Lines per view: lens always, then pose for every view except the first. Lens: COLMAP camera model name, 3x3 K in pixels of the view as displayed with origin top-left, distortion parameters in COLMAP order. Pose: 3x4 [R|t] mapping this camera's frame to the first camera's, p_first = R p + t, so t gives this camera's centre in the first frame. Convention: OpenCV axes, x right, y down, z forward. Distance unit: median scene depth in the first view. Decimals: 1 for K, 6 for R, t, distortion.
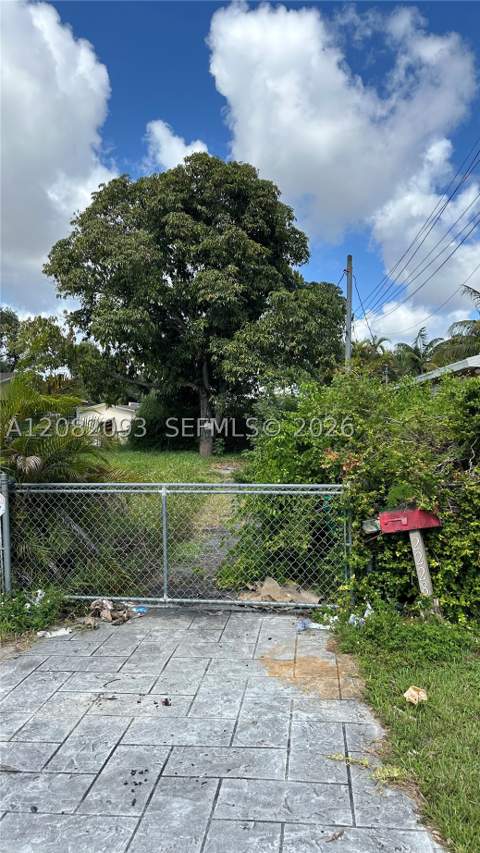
lens RADIAL K [[605.3, 0, 240.0], [0, 605.3, 426.5], [0, 0, 1]] dist [0.096311, -0.113650]
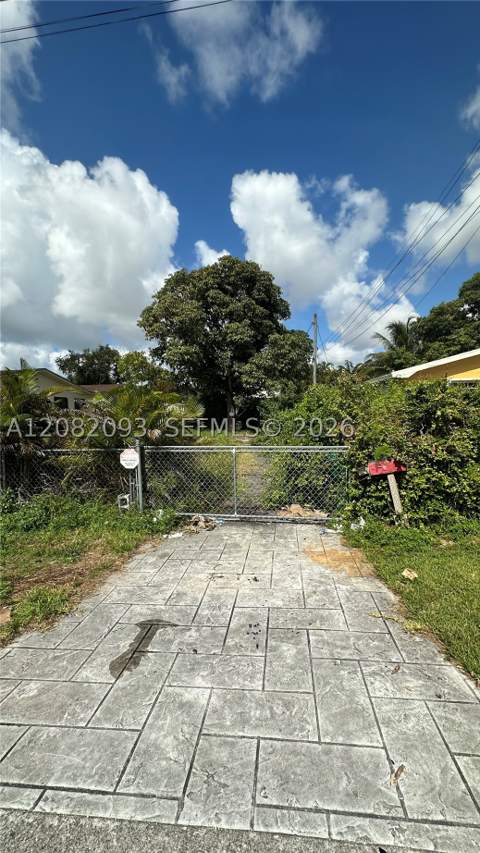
lens RADIAL K [[342.5, 0, 239.9], [0, 342.5, 424.5], [0, 0, 1]] dist [-0.000064, 0.000548]
pose [[0.999982, -0.005869, 0.001137, -0.103291], [0.005834, 0.999584, 0.028254, 0.008631], [-0.001302, -0.028247, 0.999600, 0.068633]]
